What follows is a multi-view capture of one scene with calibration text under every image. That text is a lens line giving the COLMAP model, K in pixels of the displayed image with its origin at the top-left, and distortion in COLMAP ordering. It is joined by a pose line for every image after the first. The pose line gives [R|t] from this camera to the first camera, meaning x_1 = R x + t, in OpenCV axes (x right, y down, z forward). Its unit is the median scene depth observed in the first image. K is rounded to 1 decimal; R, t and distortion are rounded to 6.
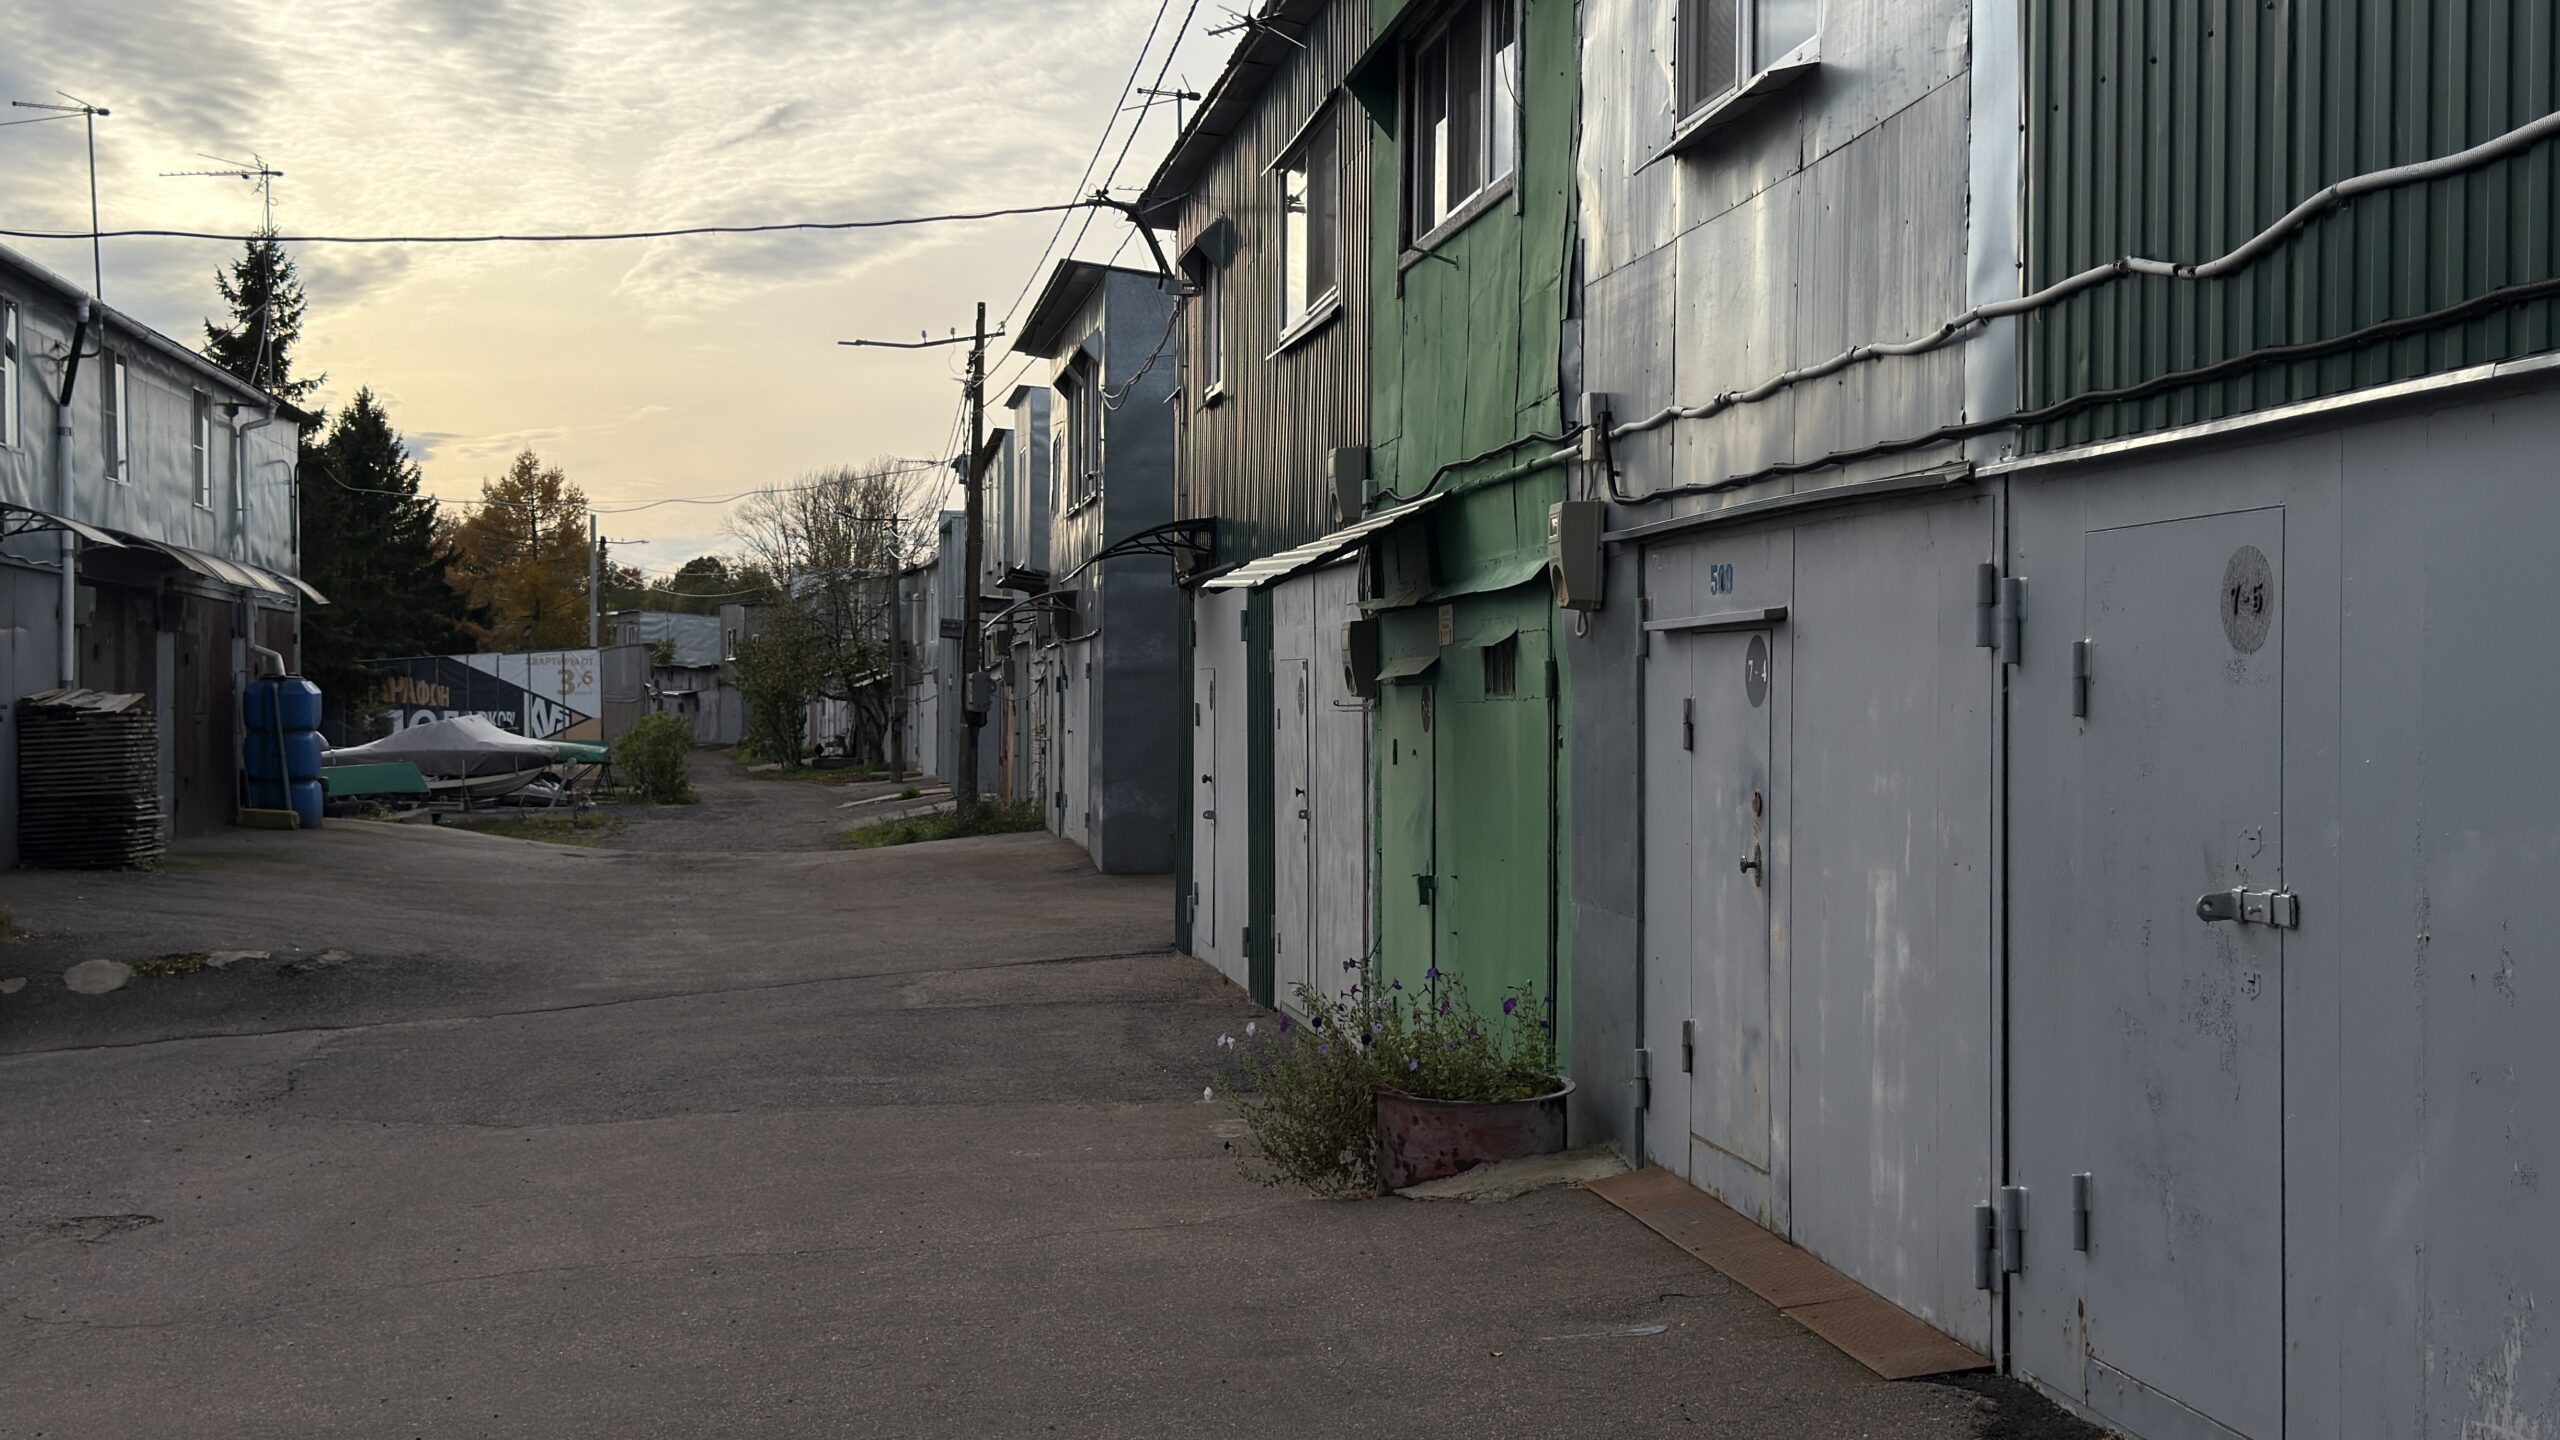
lens RADIAL K [[2861.1, 0, 1296.1], [0, 2861.1, 719.1], [0, 0, 1]] dist [0.072281, 0.000000]
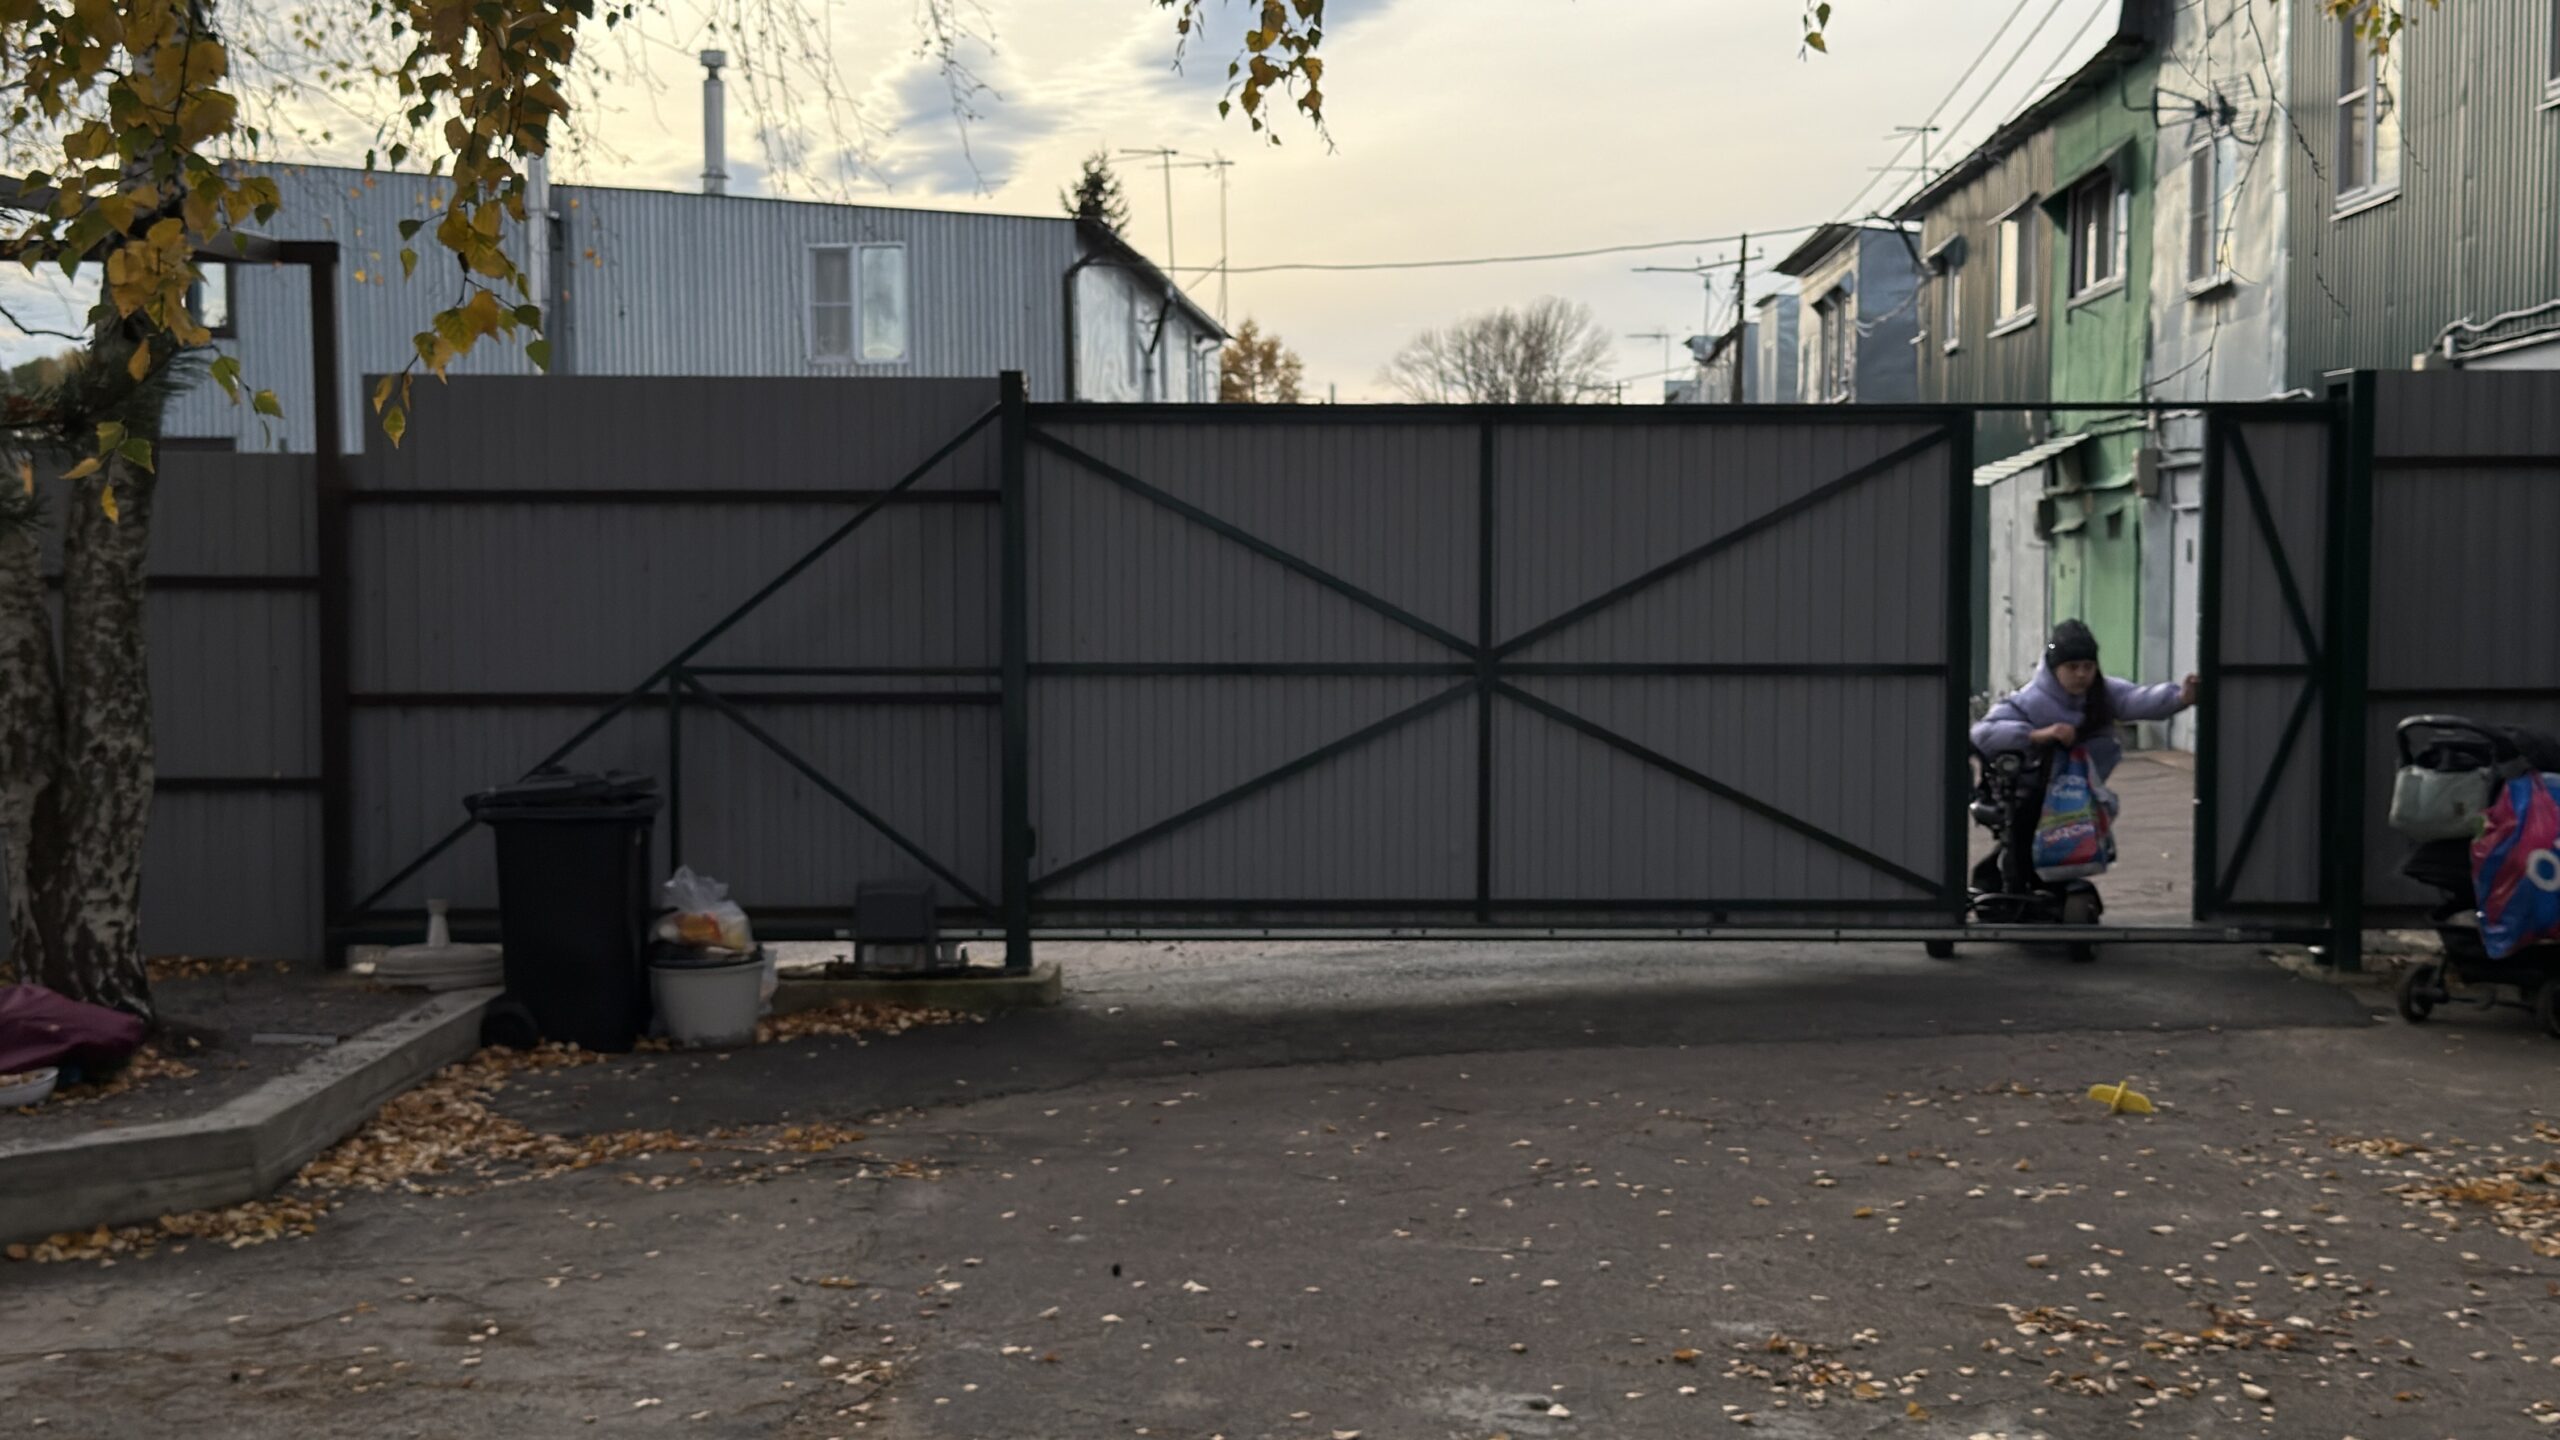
lens RADIAL K [[3014.7, 0, 1283.8], [0, 3014.7, 728.6], [0, 0, 1]] dist [0.075640, 0.000000]
pose [[0.973885, 0.007658, -0.226911, -0.006707], [0.003938, 0.998711, 0.050606, 0.008047], [0.227006, -0.050178, 0.972600, -0.675570]]
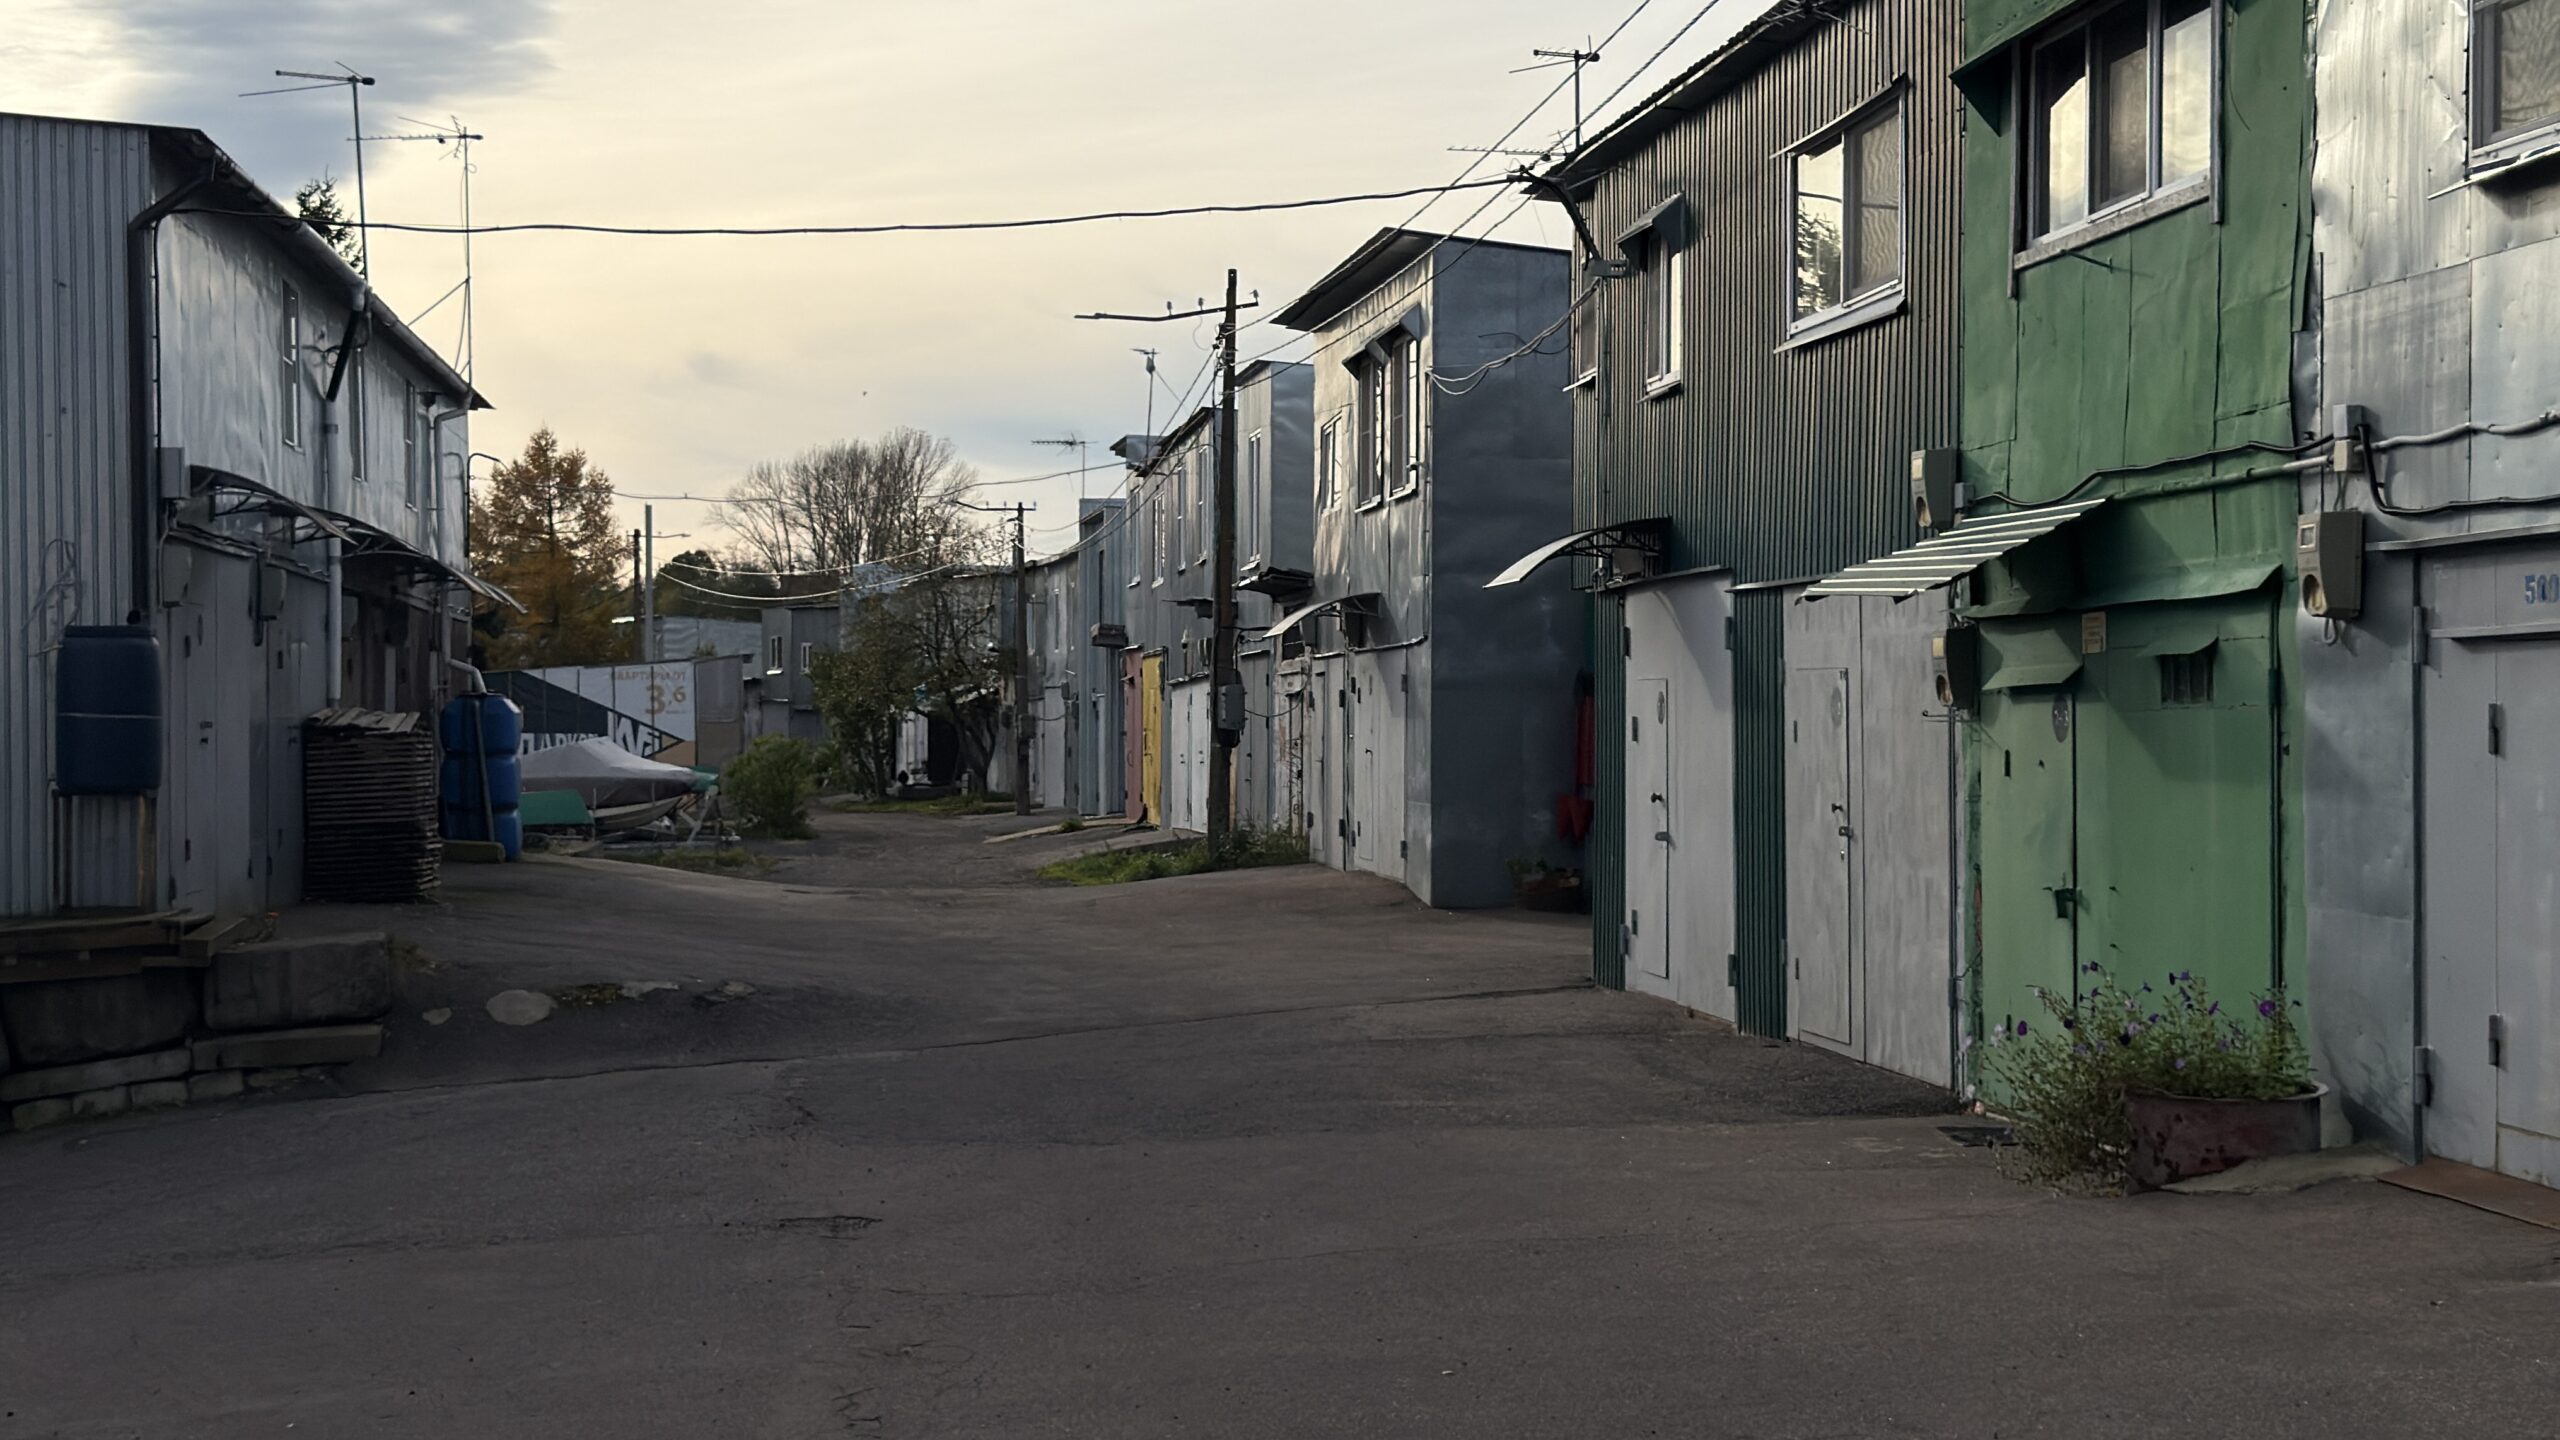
lens RADIAL K [[3433.5, 0, 1276.2], [0, 3433.5, 708.0], [0, 0, 1]] dist [0.107224, 0.000000]
pose [[0.999399, -0.004267, -0.034414, -0.116191], [0.003931, 0.999944, -0.009833, 0.002181], [0.034454, 0.009692, 0.999359, -0.121339]]
